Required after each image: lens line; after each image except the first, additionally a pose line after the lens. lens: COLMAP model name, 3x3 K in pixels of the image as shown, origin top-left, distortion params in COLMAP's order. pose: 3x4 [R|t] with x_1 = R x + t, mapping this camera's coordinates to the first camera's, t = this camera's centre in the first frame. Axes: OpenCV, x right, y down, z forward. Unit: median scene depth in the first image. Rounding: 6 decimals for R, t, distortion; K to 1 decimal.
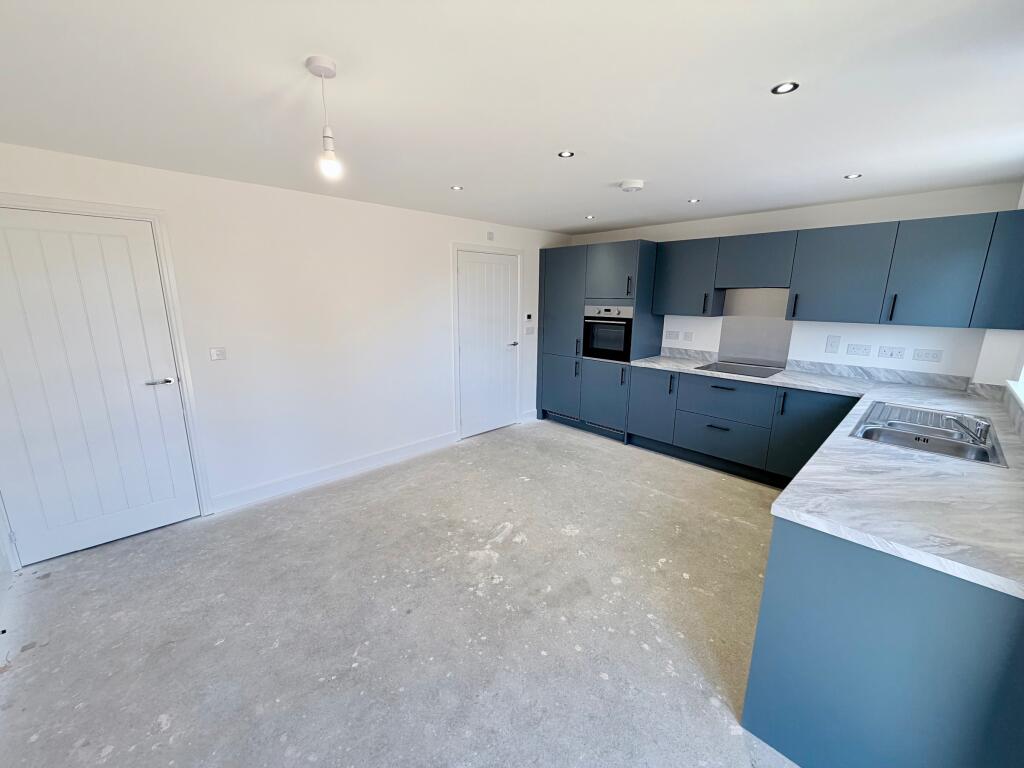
lens RADIAL K [[406.3, 0, 510.5], [0, 406.3, 382.7], [0, 0, 1]] dist [-0.002800, 0.000512]
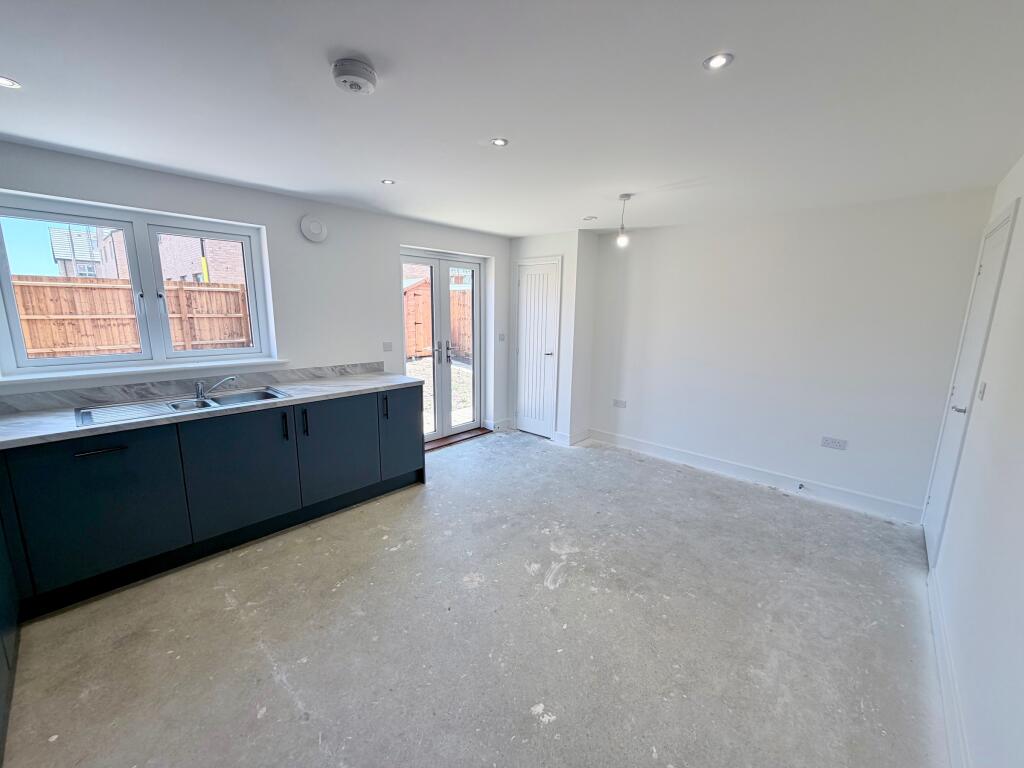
lens RADIAL K [[406.3, 0, 509.7], [0, 406.3, 387.2], [0, 0, 1]] dist [-0.002800, 0.000512]
pose [[-0.997907, -0.008514, -0.064108, 0.110792], [-0.033136, 0.918602, 0.393793, -0.276323], [0.055537, 0.395093, -0.916961, 1.362262]]
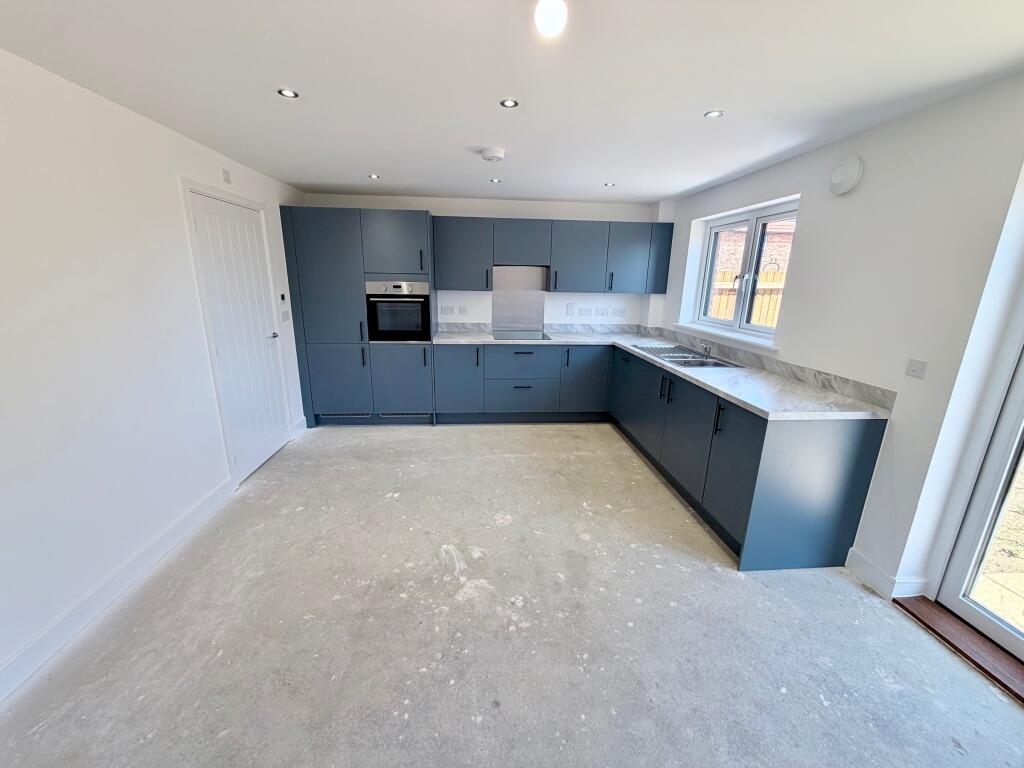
lens RADIAL K [[406.3, 0, 508.6], [0, 406.3, 382.9], [0, 0, 1]] dist [-0.002800, 0.000512]
pose [[0.629512, -0.191417, 0.753043, -0.423101], [0.151344, 0.980824, 0.122799, -0.055133], [-0.762108, 0.036665, 0.646410, 0.307764]]
